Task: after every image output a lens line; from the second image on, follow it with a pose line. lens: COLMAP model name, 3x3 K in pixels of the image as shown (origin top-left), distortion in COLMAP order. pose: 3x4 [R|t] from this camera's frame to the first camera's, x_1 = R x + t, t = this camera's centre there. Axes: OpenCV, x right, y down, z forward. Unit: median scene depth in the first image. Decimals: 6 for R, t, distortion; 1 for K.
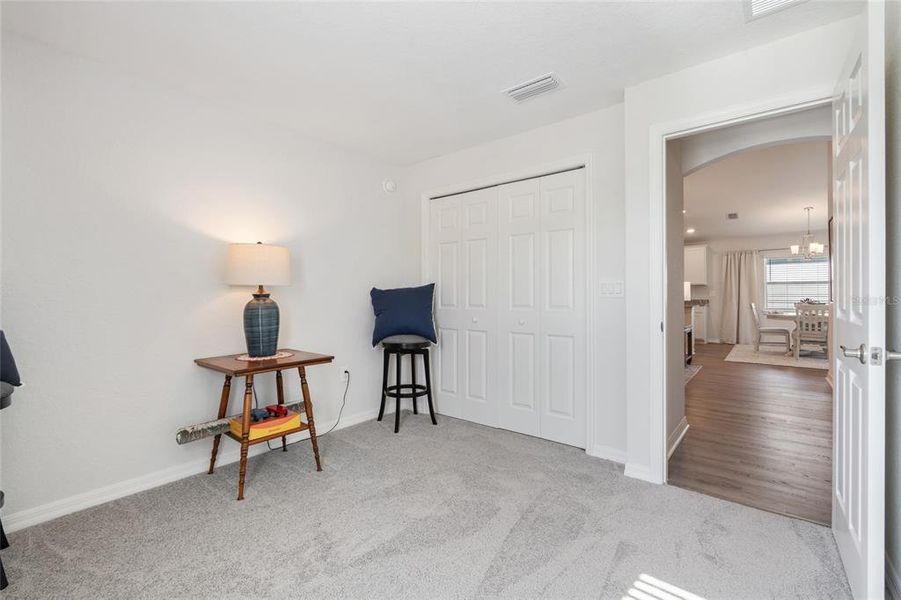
lens RADIAL K [[392.4, 0, 450.5], [0, 392.4, 300.0], [0, 0, 1]] dist [-0.002469, -0.000463]
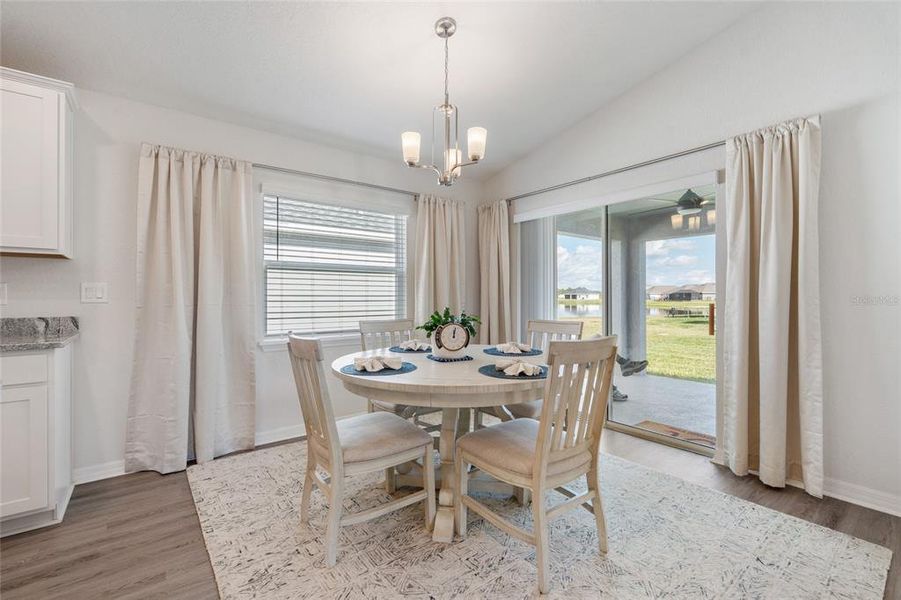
lens RADIAL K [[385.0, 0, 450.2], [0, 385.0, 297.7], [0, 0, 1]] dist [-0.002160, -0.000494]
pose [[0.221399, 0.004637, 0.975172, 0.488181], [0.004853, 0.999971, -0.005857, -0.010406], [-0.975171, 0.006029, 0.221370, 0.738432]]
